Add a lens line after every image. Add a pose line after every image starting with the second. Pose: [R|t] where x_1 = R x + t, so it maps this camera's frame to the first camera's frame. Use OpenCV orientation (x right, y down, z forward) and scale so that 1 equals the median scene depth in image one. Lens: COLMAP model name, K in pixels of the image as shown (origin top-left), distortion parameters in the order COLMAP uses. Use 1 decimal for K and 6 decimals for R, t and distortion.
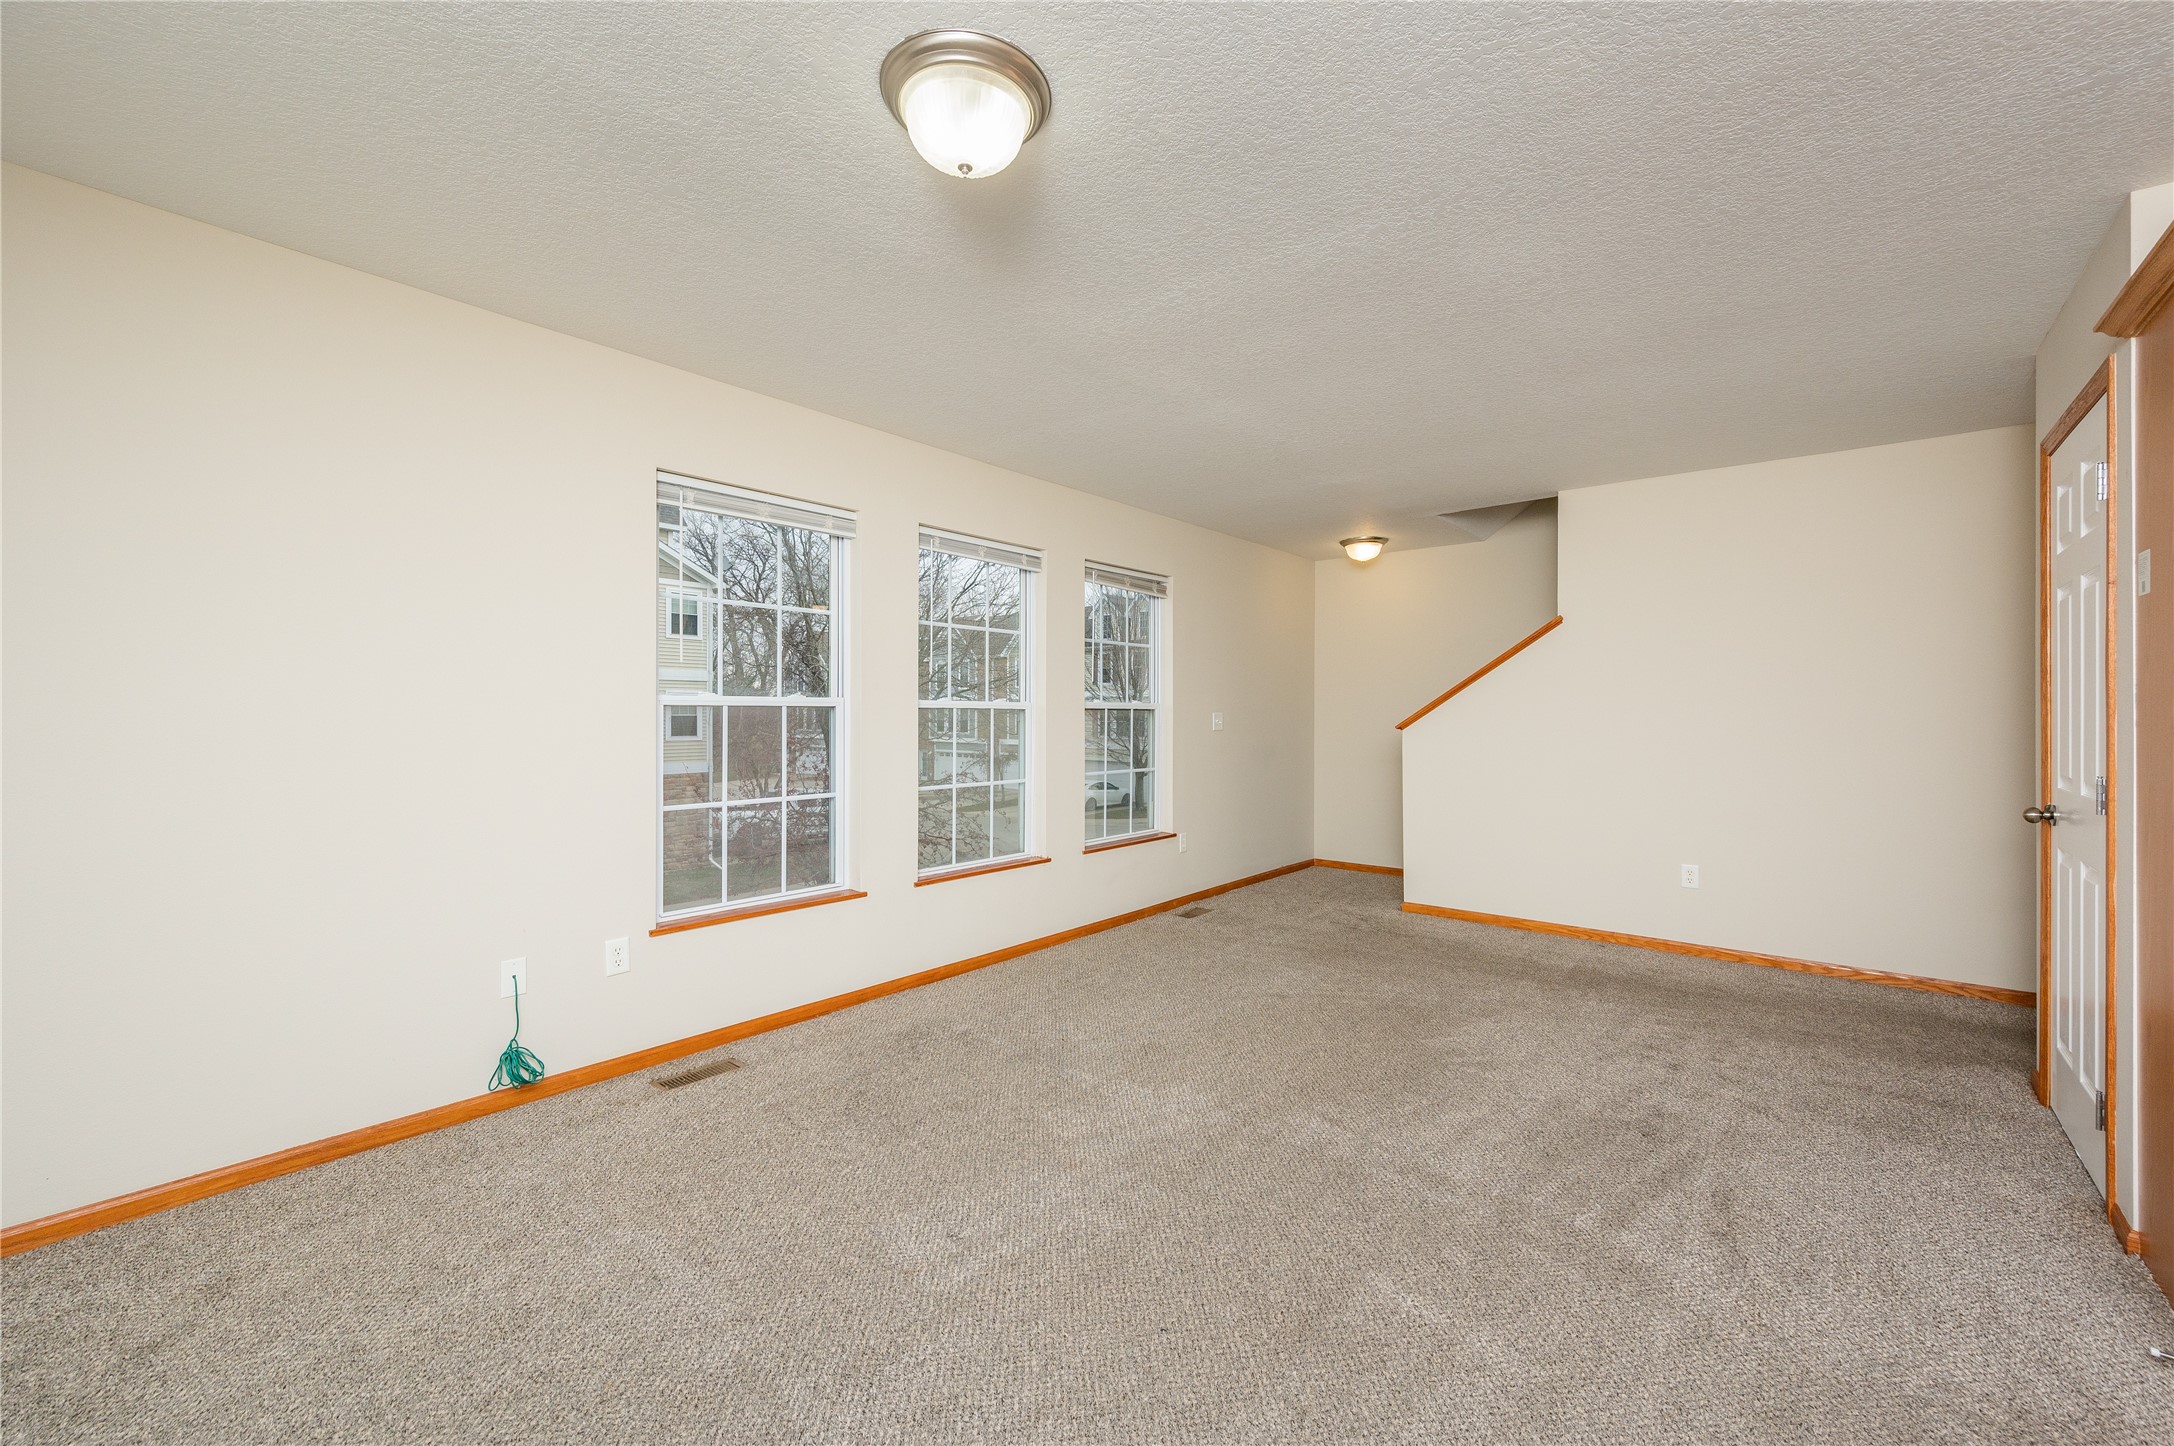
lens RADIAL K [[862.2, 0, 1103.1], [0, 862.2, 707.3], [0, 0, 1]] dist [-0.003860, 0.001157]
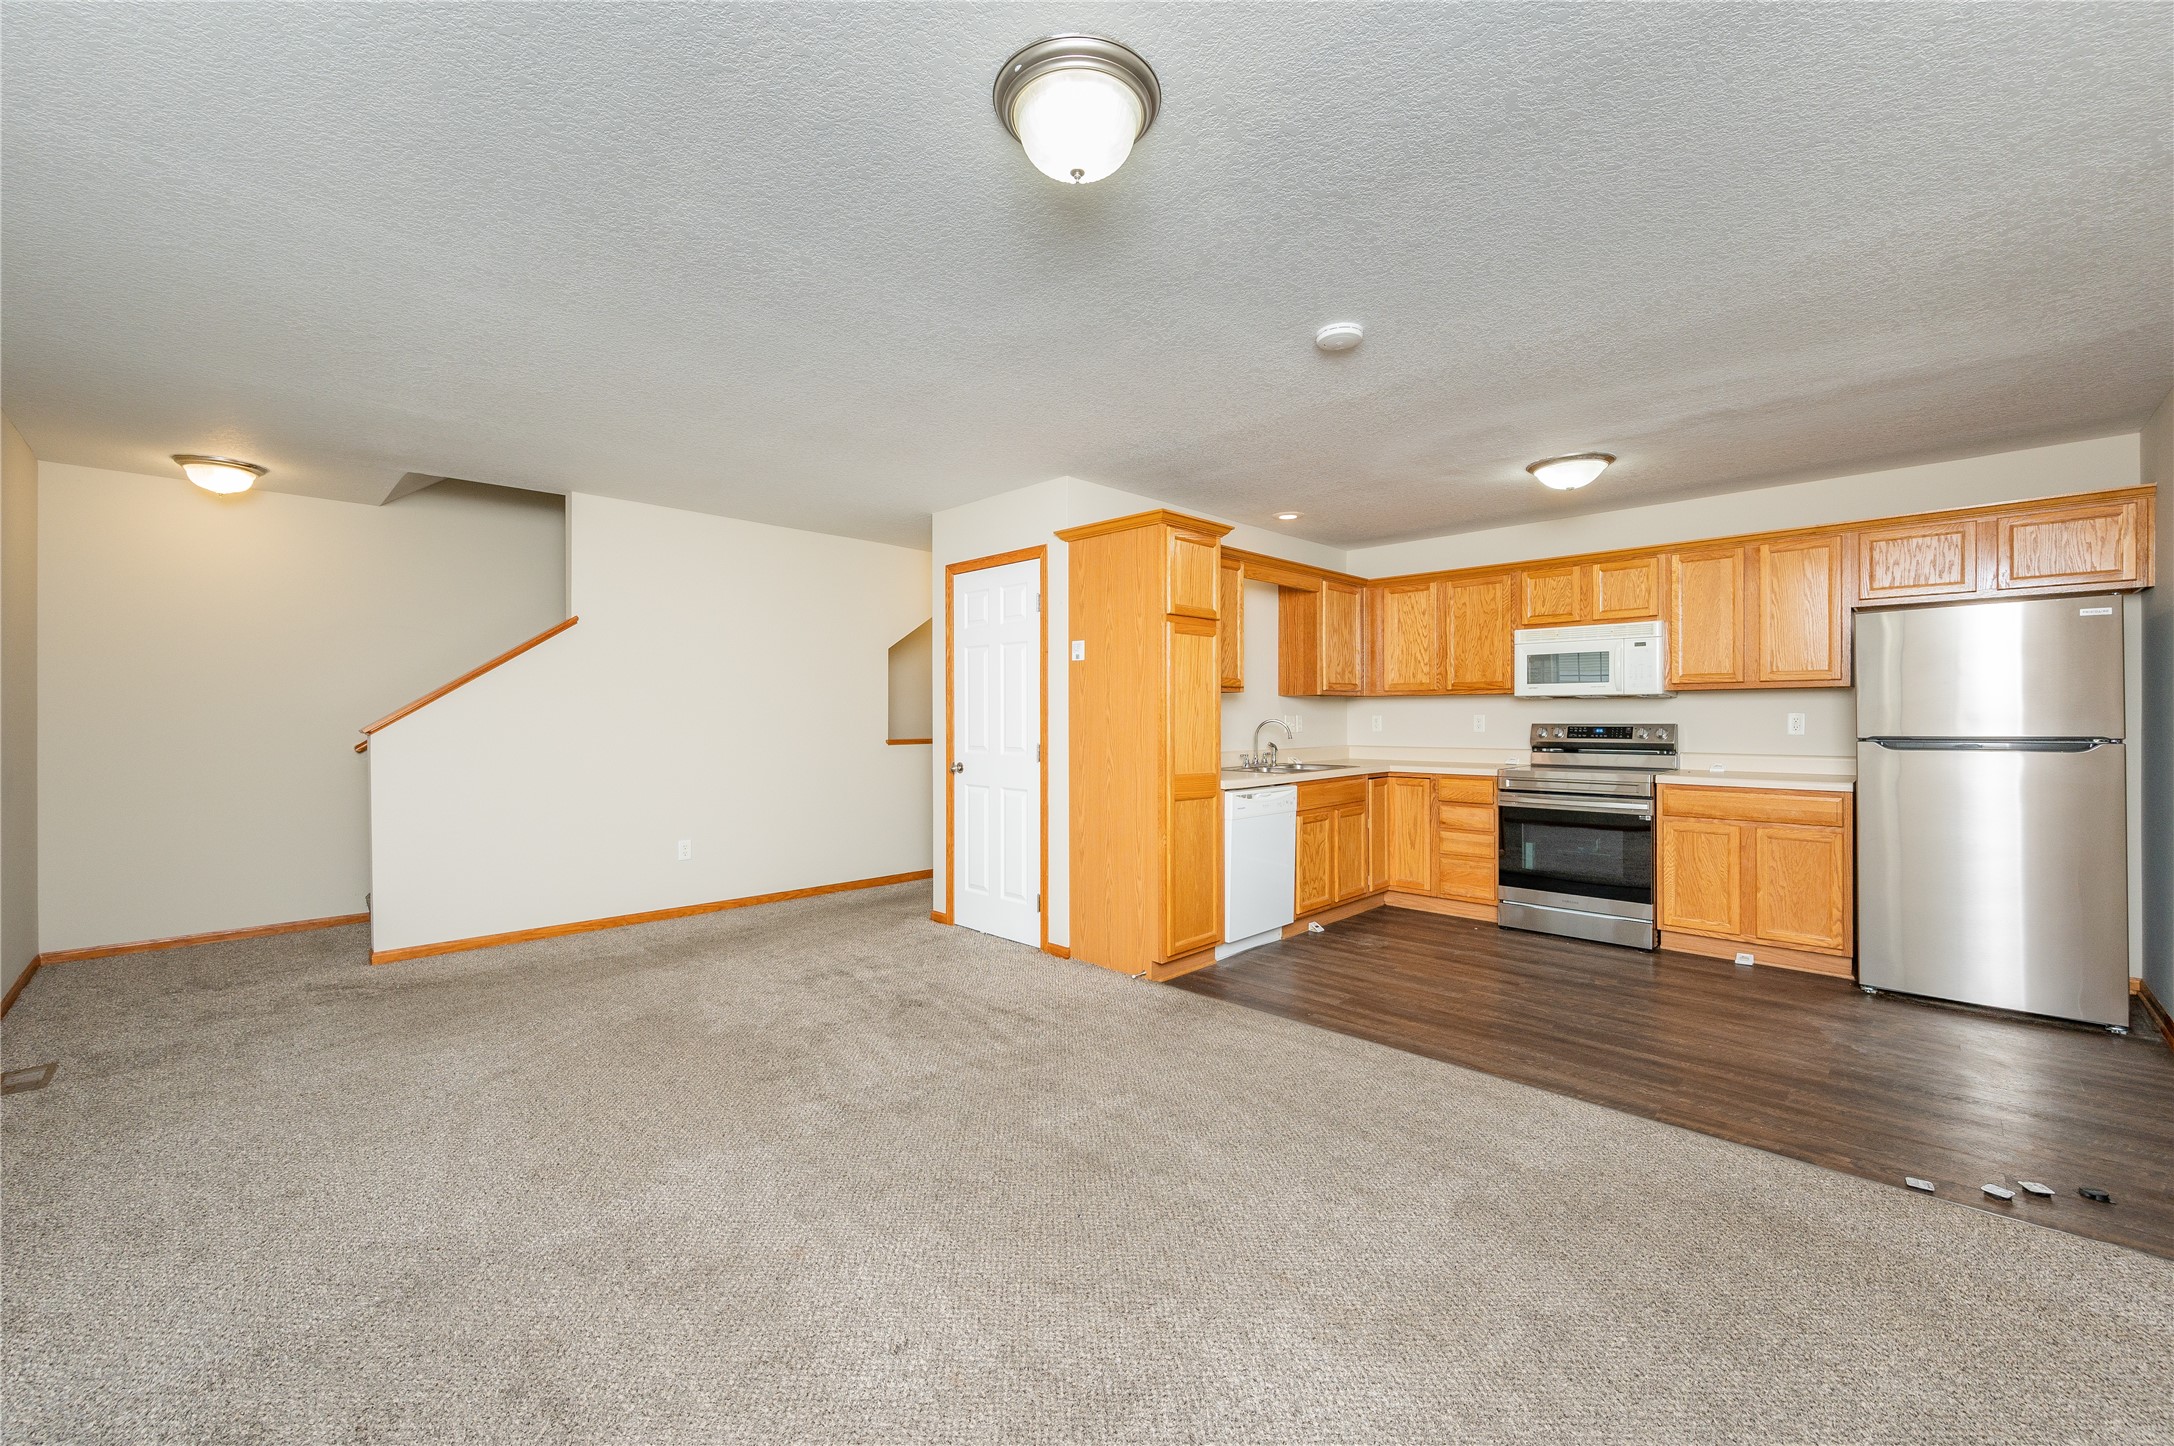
lens RADIAL K [[862.2, 0, 1084.9], [0, 862.2, 718.7], [0, 0, 1]] dist [-0.003860, 0.001157]
pose [[0.088358, -0.008380, 0.996054, -0.440056], [-0.007101, 0.999934, 0.009043, 0.000004], [-0.996063, -0.007872, 0.088293, 0.336712]]
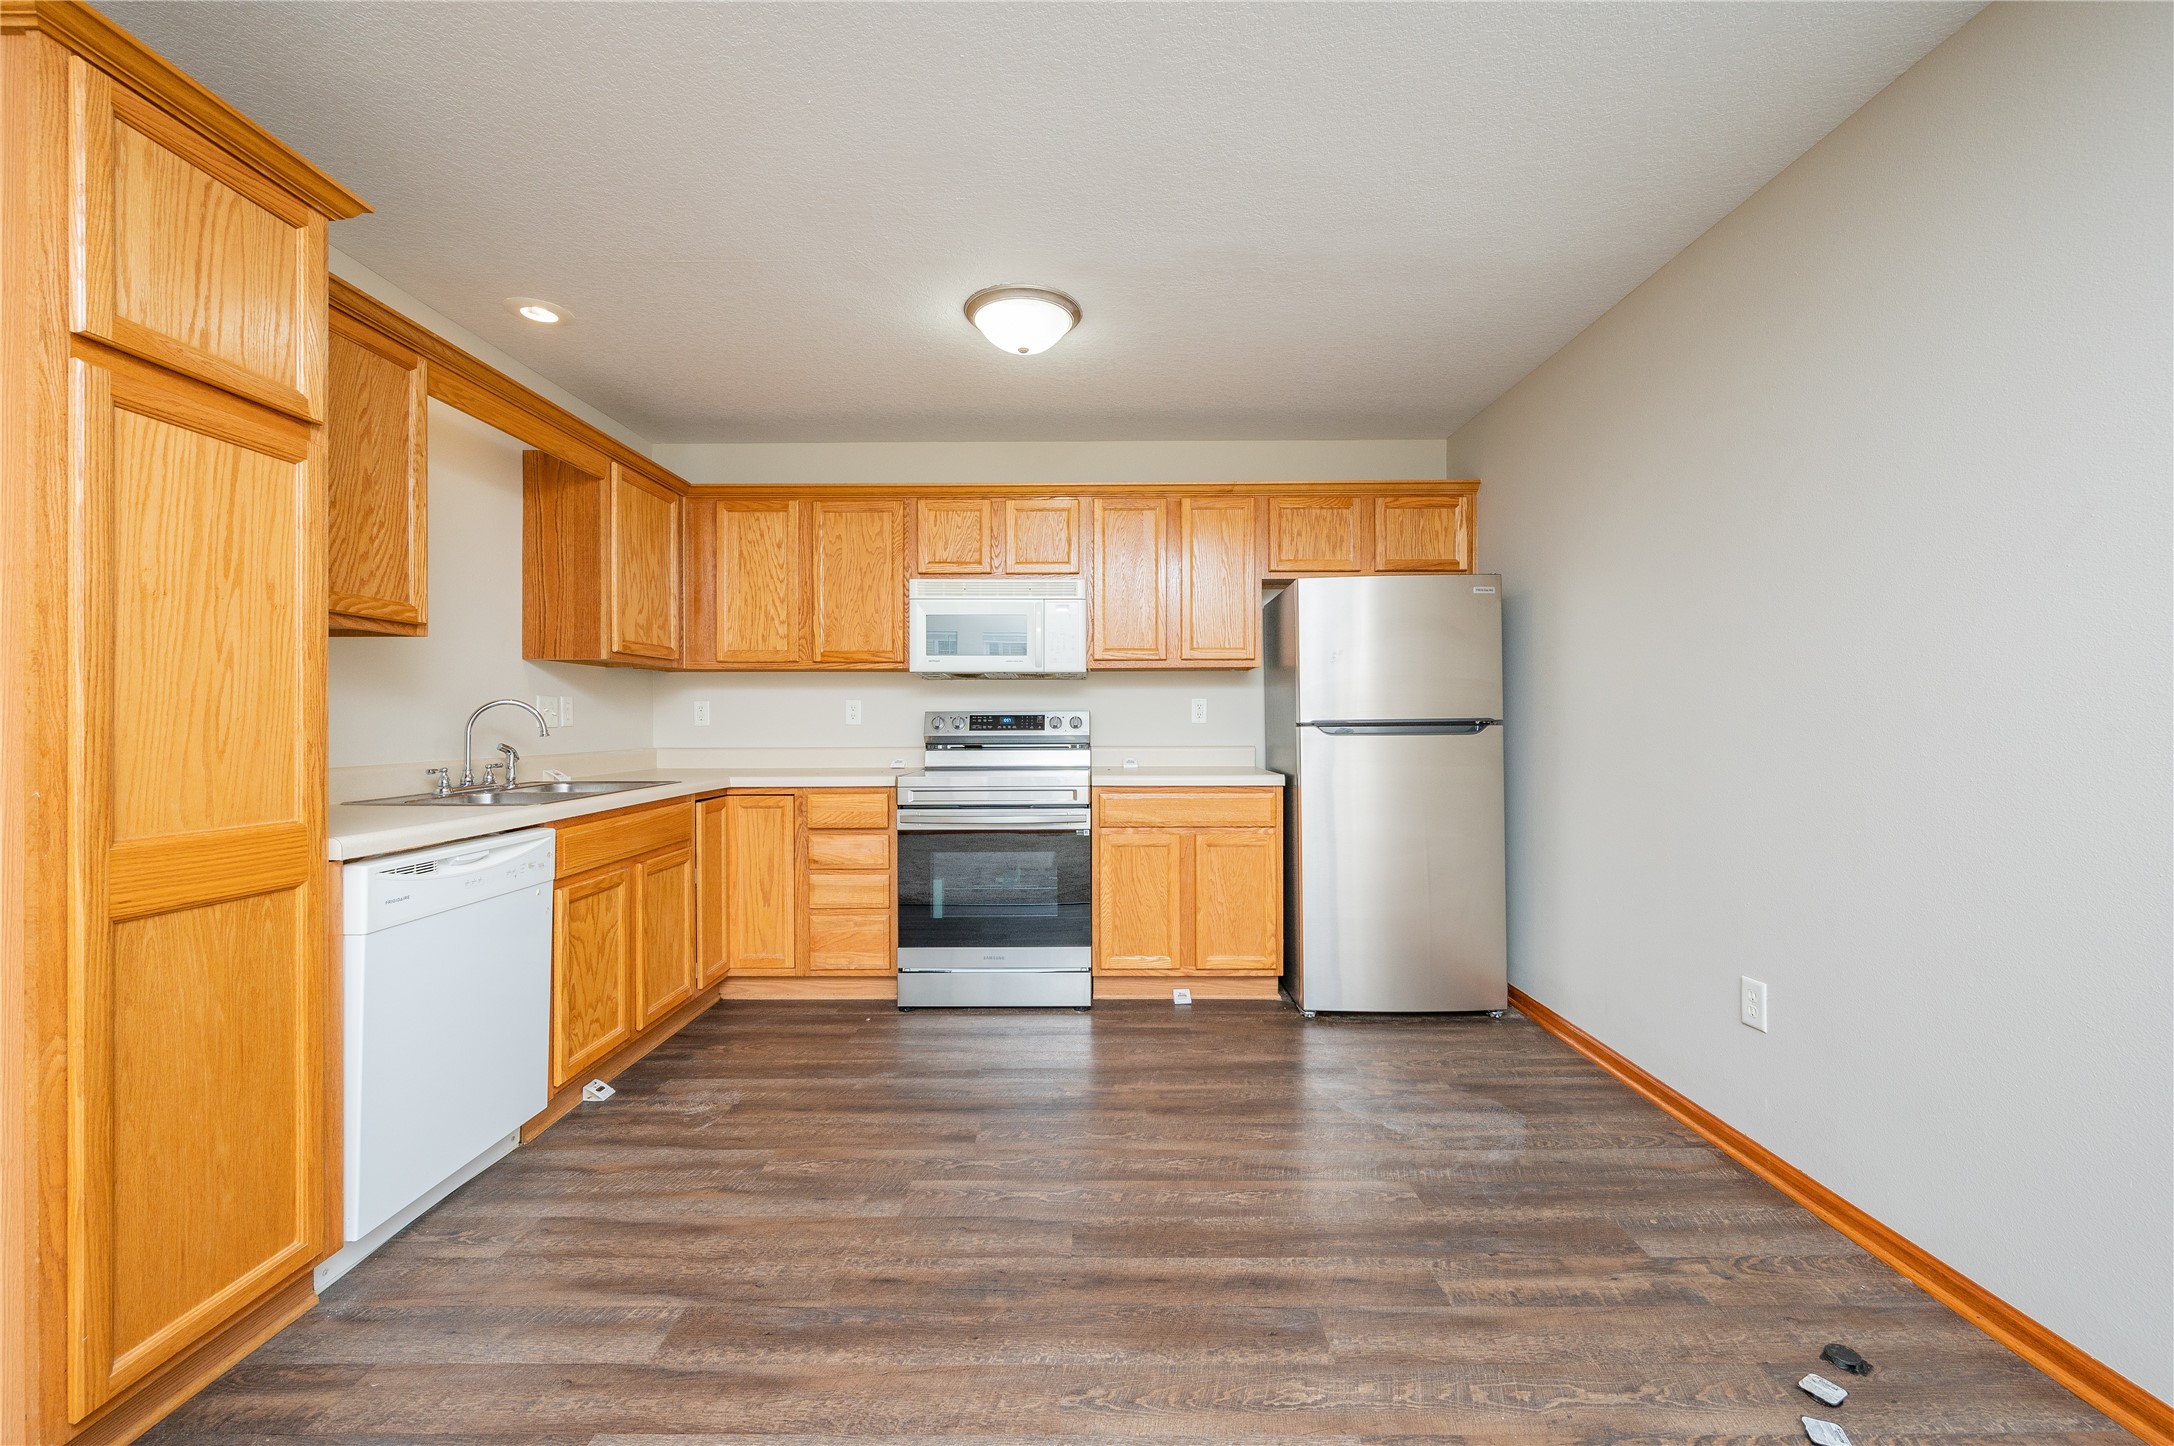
lens RADIAL K [[862.2, 0, 1088.8], [0, 862.2, 719.8], [0, 0, 1]] dist [-0.003860, 0.001157]
pose [[-0.635977, -0.004076, 0.771698, 0.023709], [-0.009195, 0.999955, -0.002296, 0.022104], [-0.771654, -0.008556, -0.635985, 0.253885]]
